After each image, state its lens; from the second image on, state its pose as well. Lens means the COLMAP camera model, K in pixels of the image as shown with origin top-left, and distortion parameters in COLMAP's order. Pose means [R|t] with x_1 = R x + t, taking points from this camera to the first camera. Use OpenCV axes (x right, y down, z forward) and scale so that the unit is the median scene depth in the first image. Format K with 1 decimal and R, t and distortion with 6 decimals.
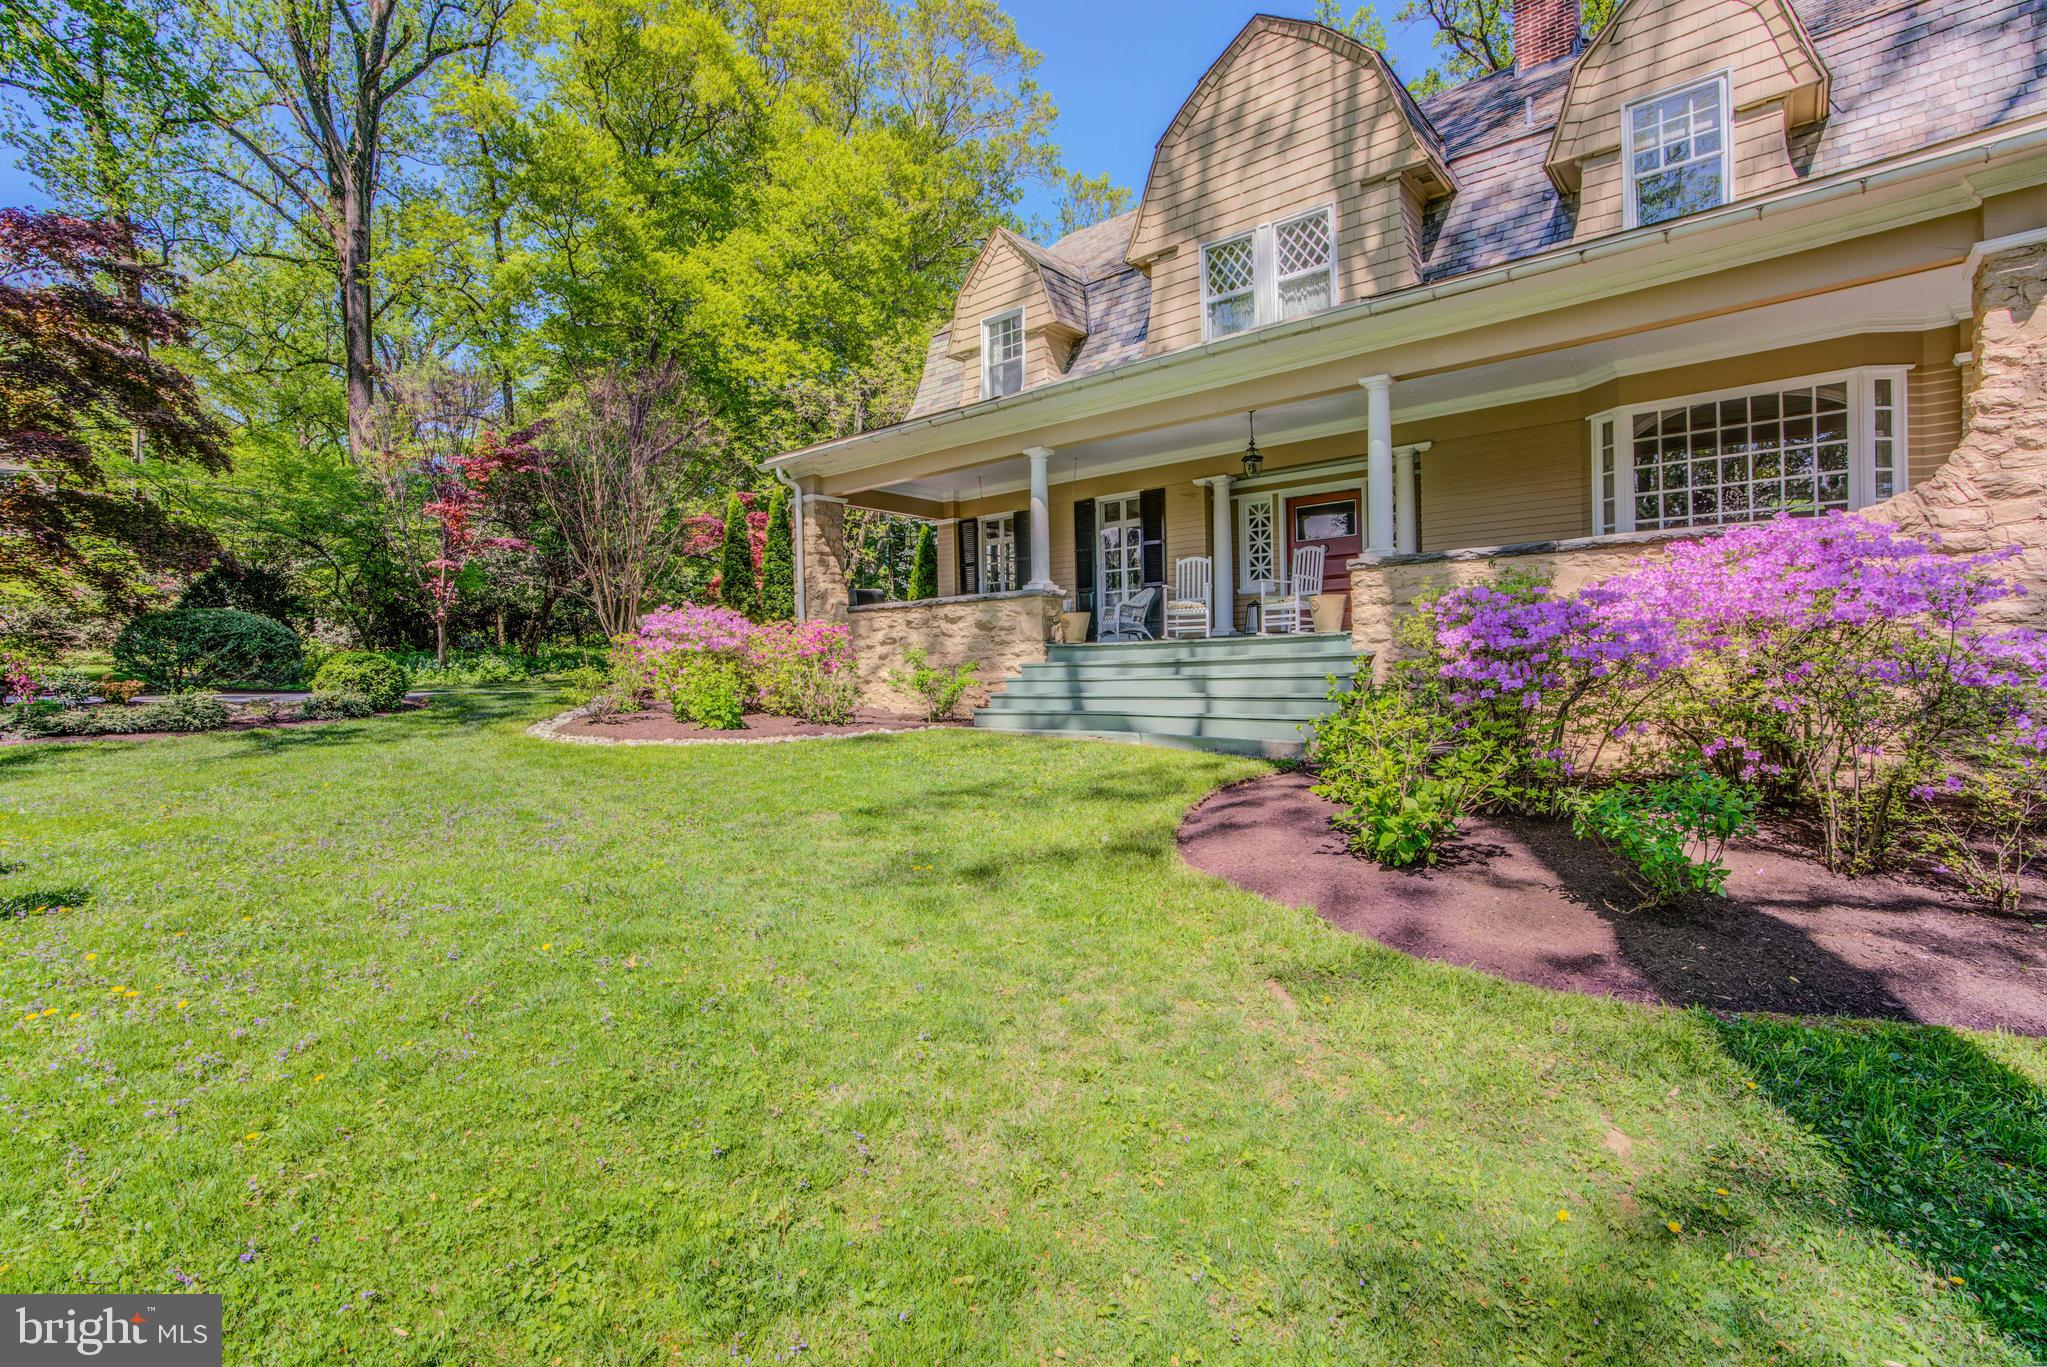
lens RADIAL K [[962.5, 0, 1020.6], [0, 962.5, 692.0], [0, 0, 1]] dist [-0.026035, 0.000676]
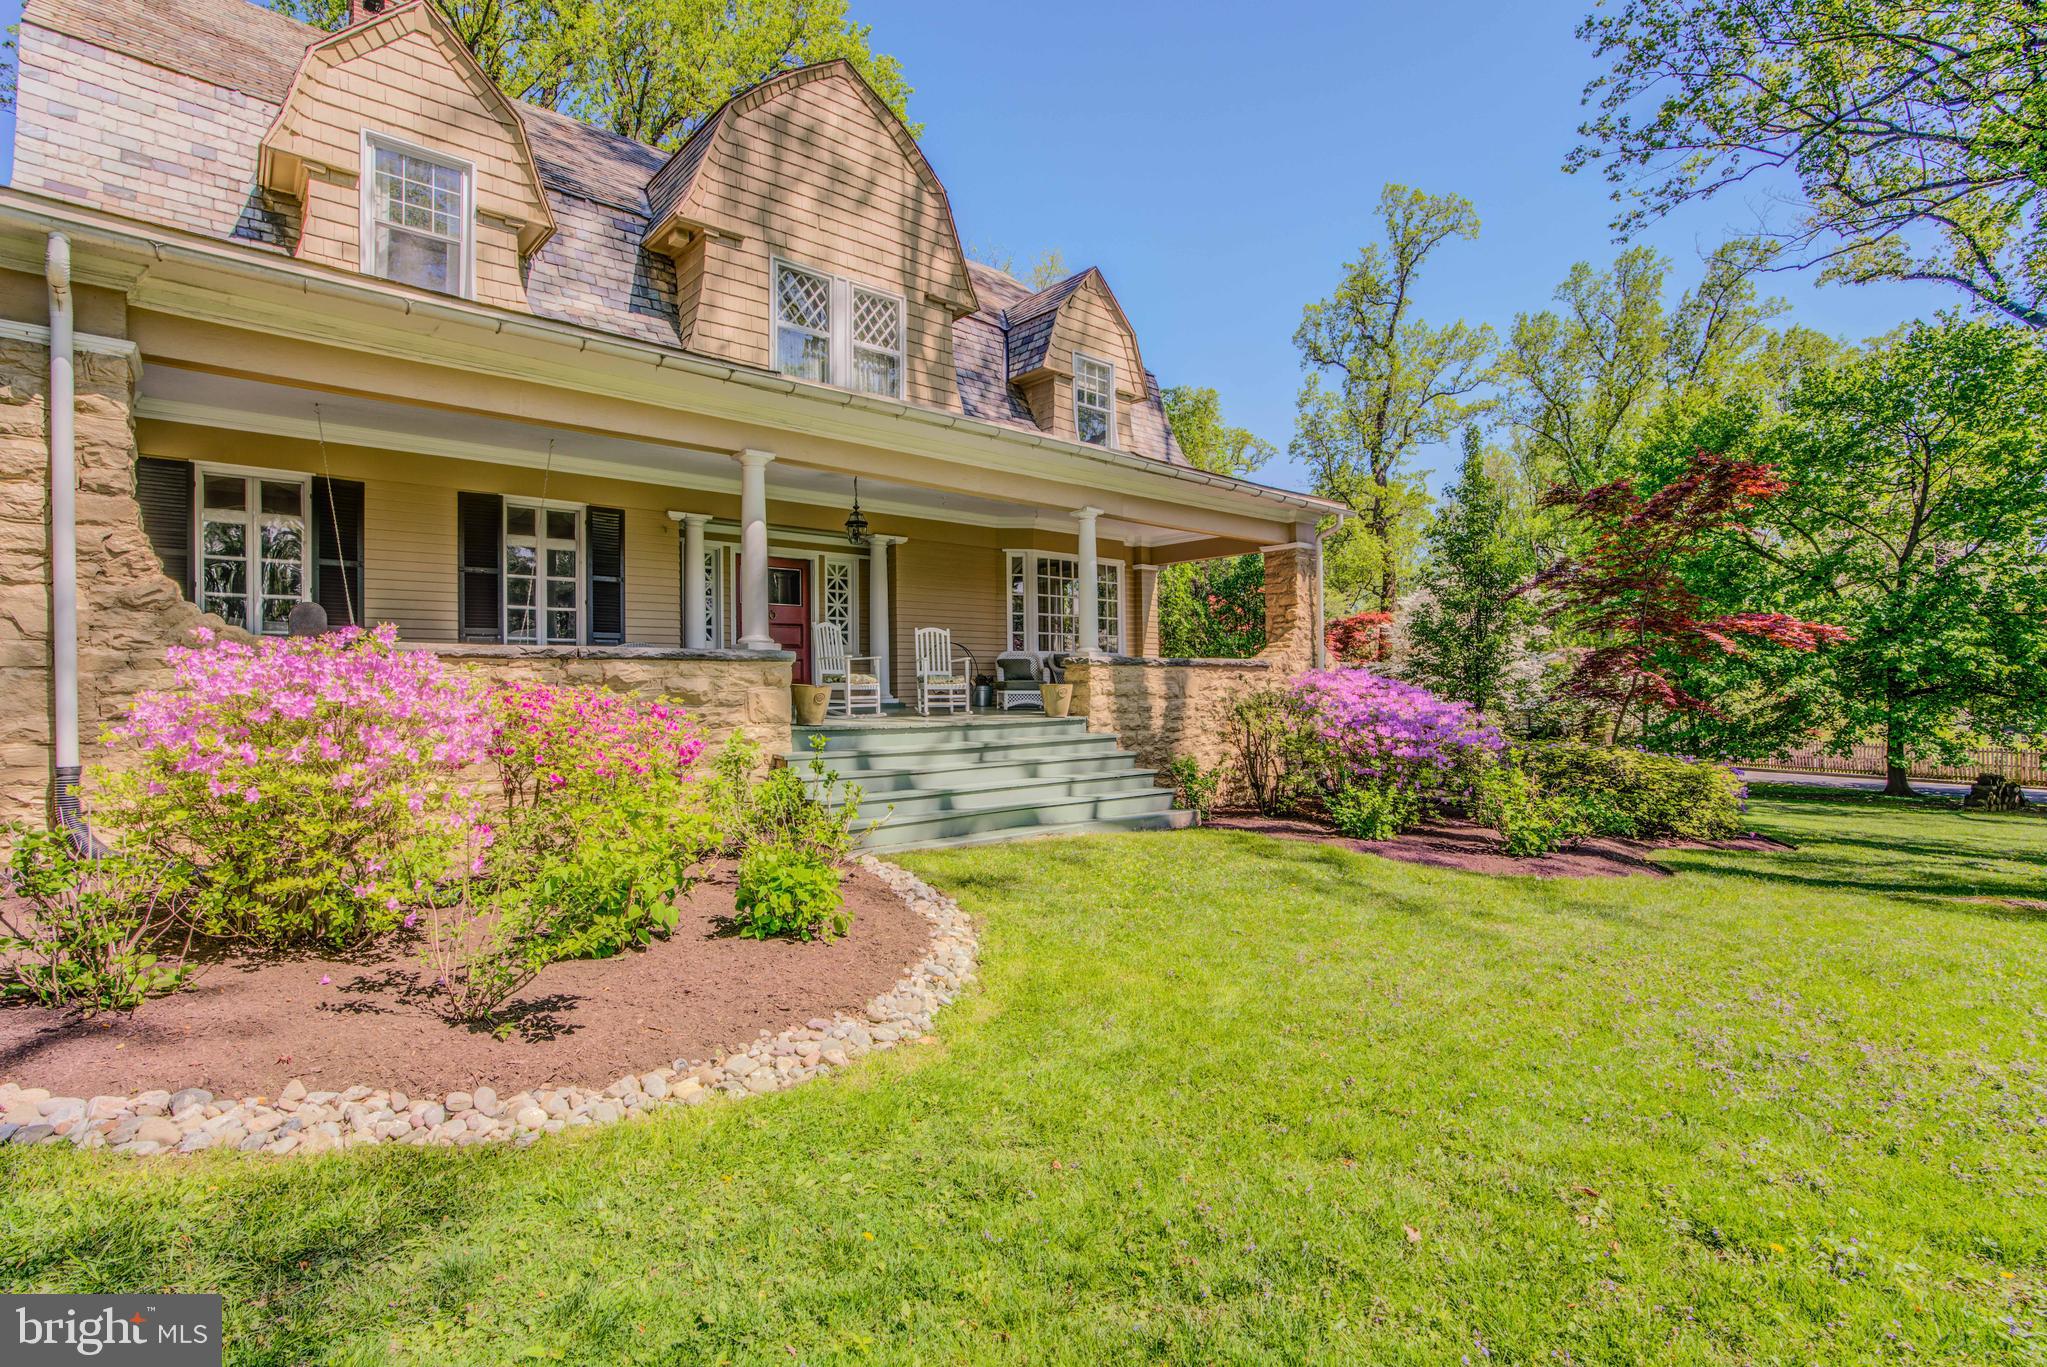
lens RADIAL K [[957.7, 0, 1020.1], [0, 957.7, 694.9], [0, 0, 1]] dist [-0.058568, 0.023322]
pose [[0.134581, 0.011854, 0.990832, -0.657538], [0.025585, 0.999553, -0.015434, -0.058220], [-0.990572, 0.027428, 0.134217, 0.725232]]
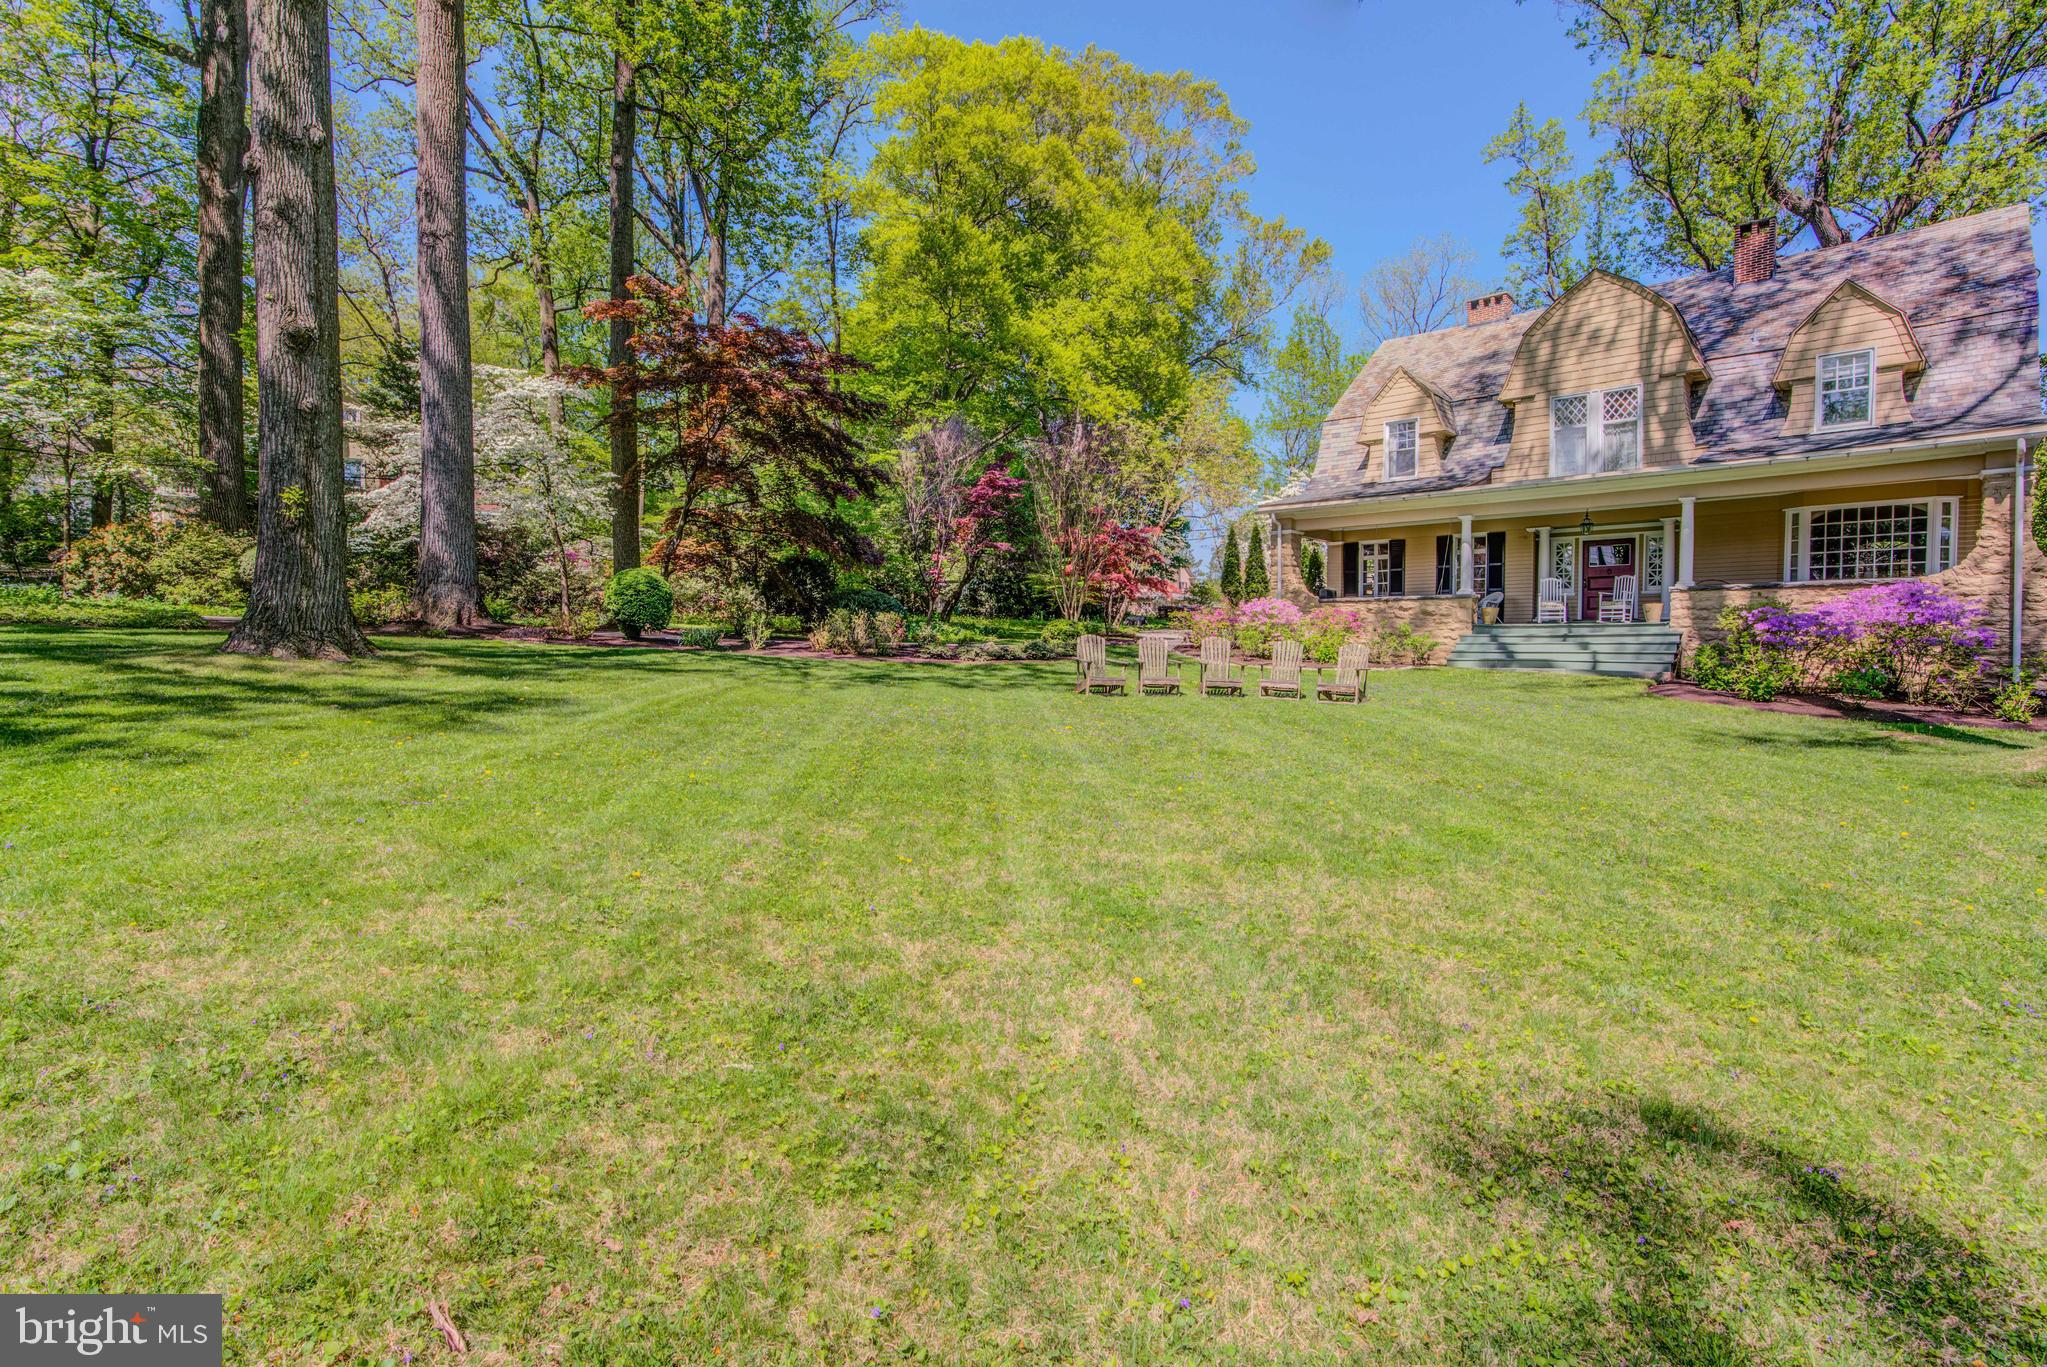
lens RADIAL K [[995.3, 0, 1023.5], [0, 995.3, 683.5], [0, 0, 1]] dist [-0.044944, 0.021995]
pose [[0.999091, 0.021657, -0.036722, -0.740912], [-0.021147, 0.999675, 0.014220, 0.052170], [0.037018, -0.013431, 0.999224, -0.883151]]
